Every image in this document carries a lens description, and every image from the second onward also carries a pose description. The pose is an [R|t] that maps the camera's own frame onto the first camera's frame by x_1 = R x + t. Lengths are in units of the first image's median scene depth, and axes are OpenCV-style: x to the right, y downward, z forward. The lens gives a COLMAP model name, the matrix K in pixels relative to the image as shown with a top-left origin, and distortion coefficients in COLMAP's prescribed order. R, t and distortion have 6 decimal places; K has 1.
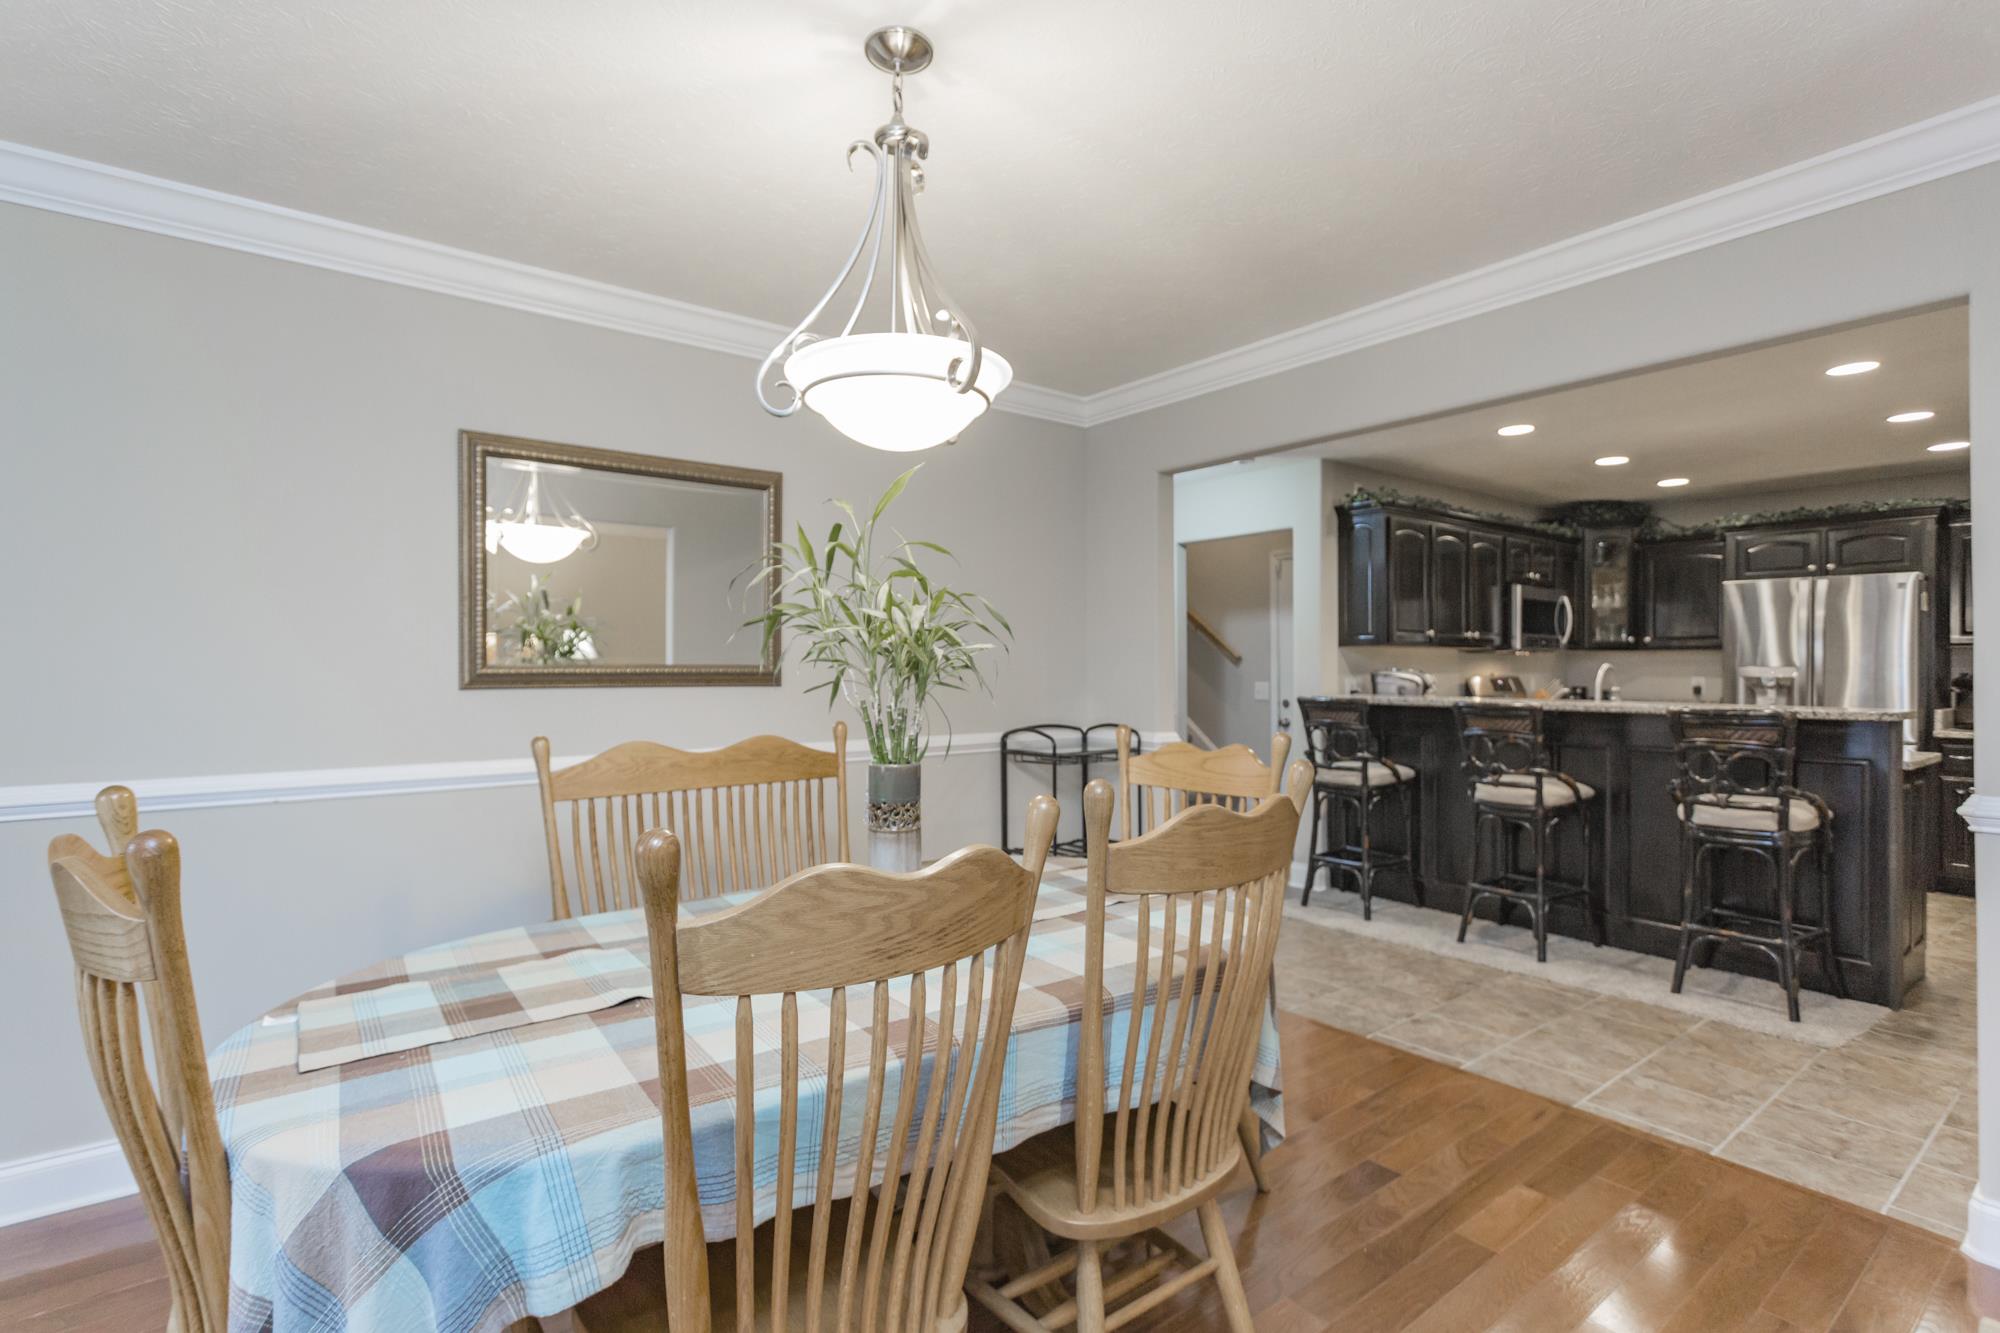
lens RADIAL K [[984.9, 0, 992.3], [0, 984.9, 660.3], [0, 0, 1]] dist [0.005838, 0.000852]
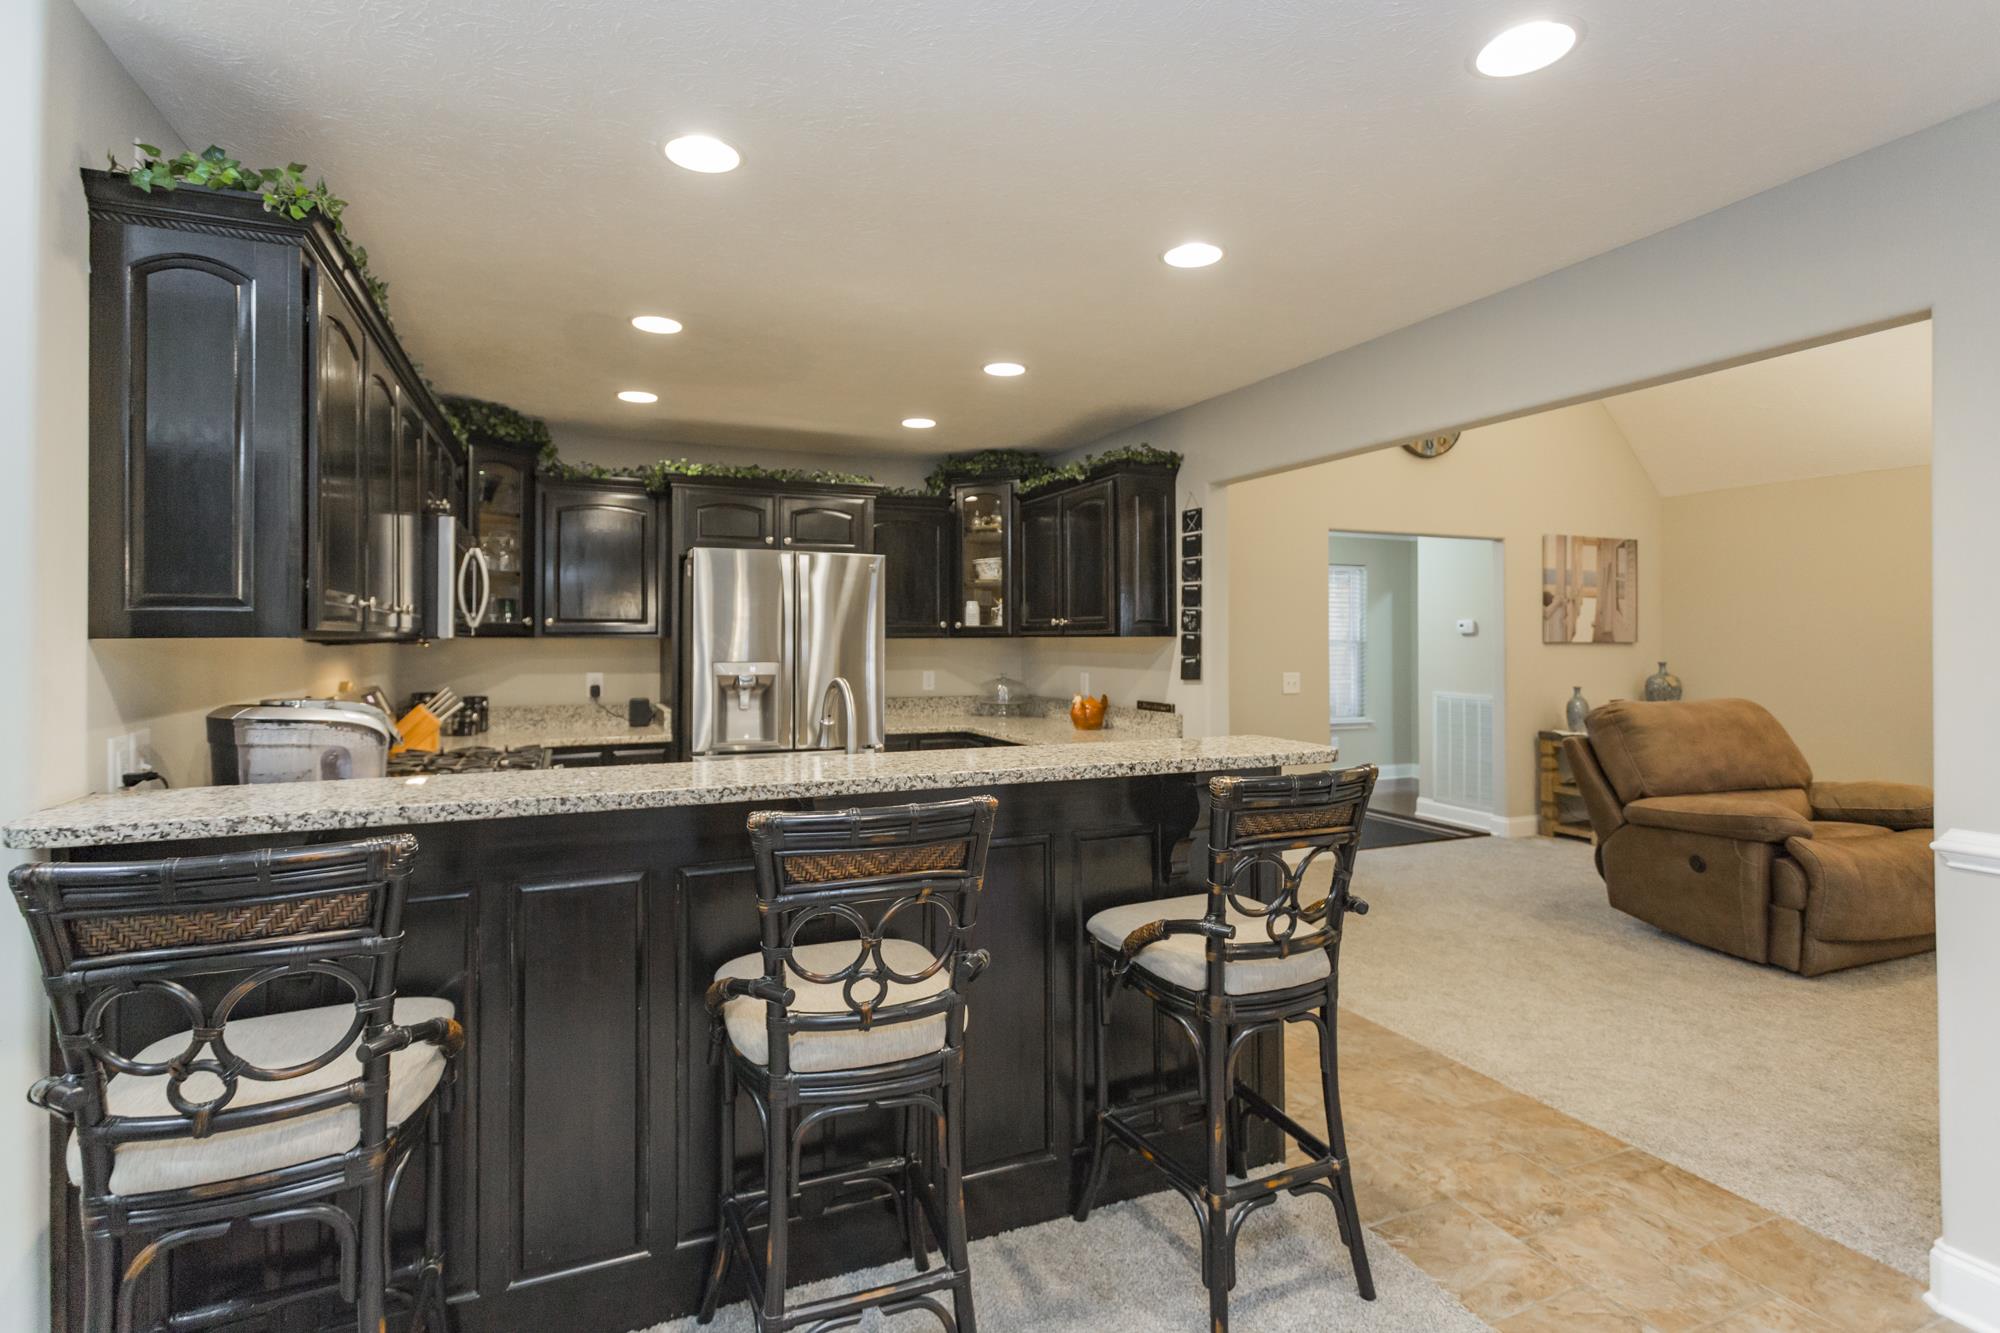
lens RADIAL K [[911.2, 0, 993.7], [0, 911.2, 628.8], [0, 0, 1]] dist [-0.001911, 0.000192]
pose [[0.253270, 0.008682, 0.967357, 0.153536], [-0.001567, 0.999962, -0.008564, -0.014379], [-0.967394, 0.000653, 0.253274, 0.666651]]
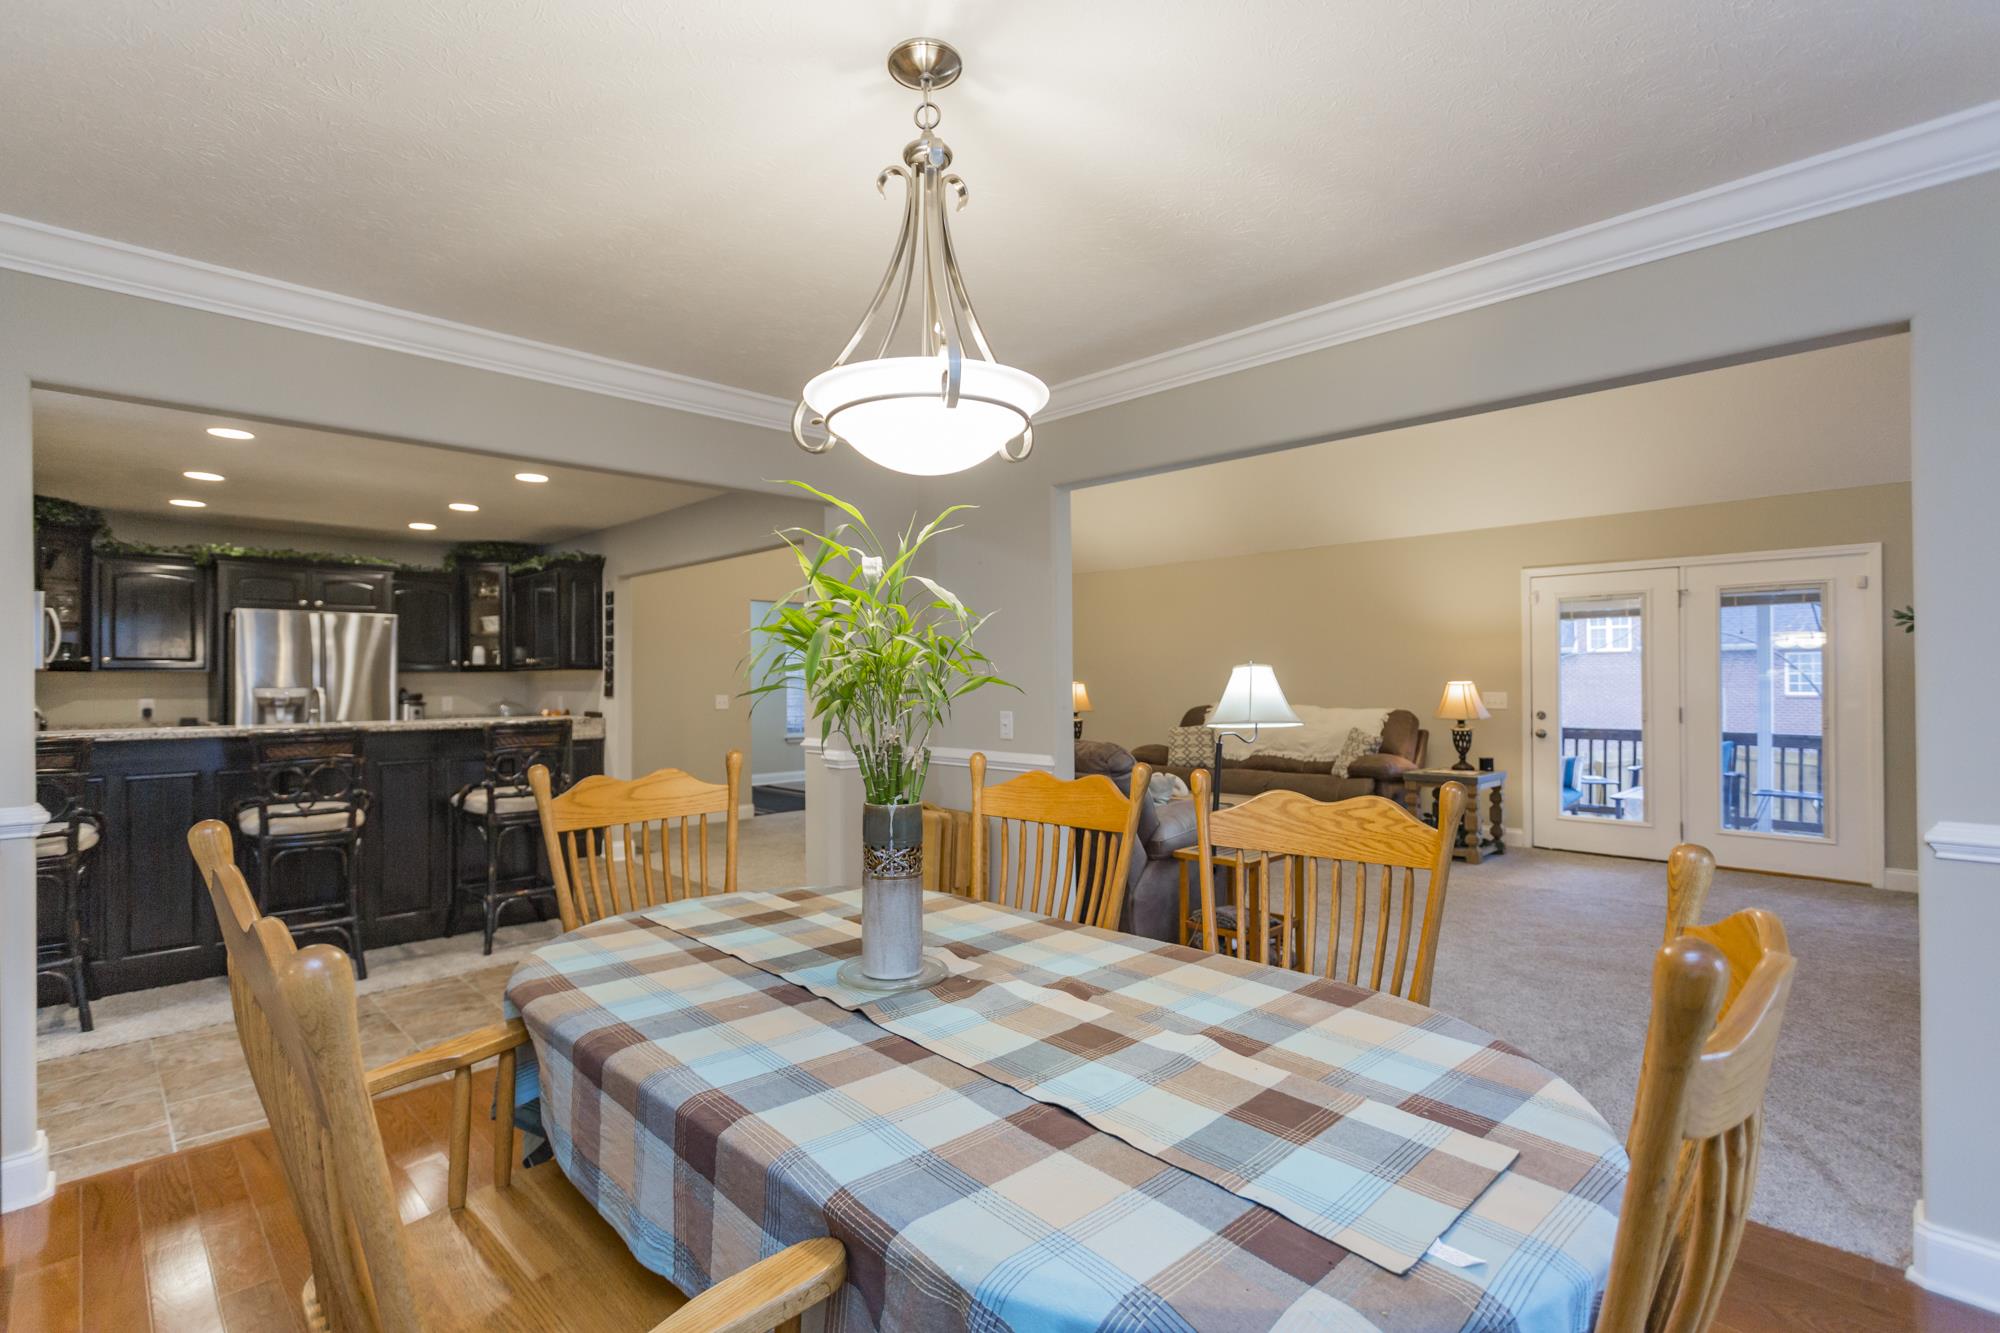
lens RADIAL K [[891.3, 0, 989.9], [0, 891.3, 675.3], [0, 0, 1]] dist [-0.015006, 0.001677]
pose [[-0.115495, 0.004361, 0.993299, -0.310416], [0.003664, 0.999985, -0.003964, -0.001052], [-0.993301, 0.003181, -0.115509, 0.339571]]
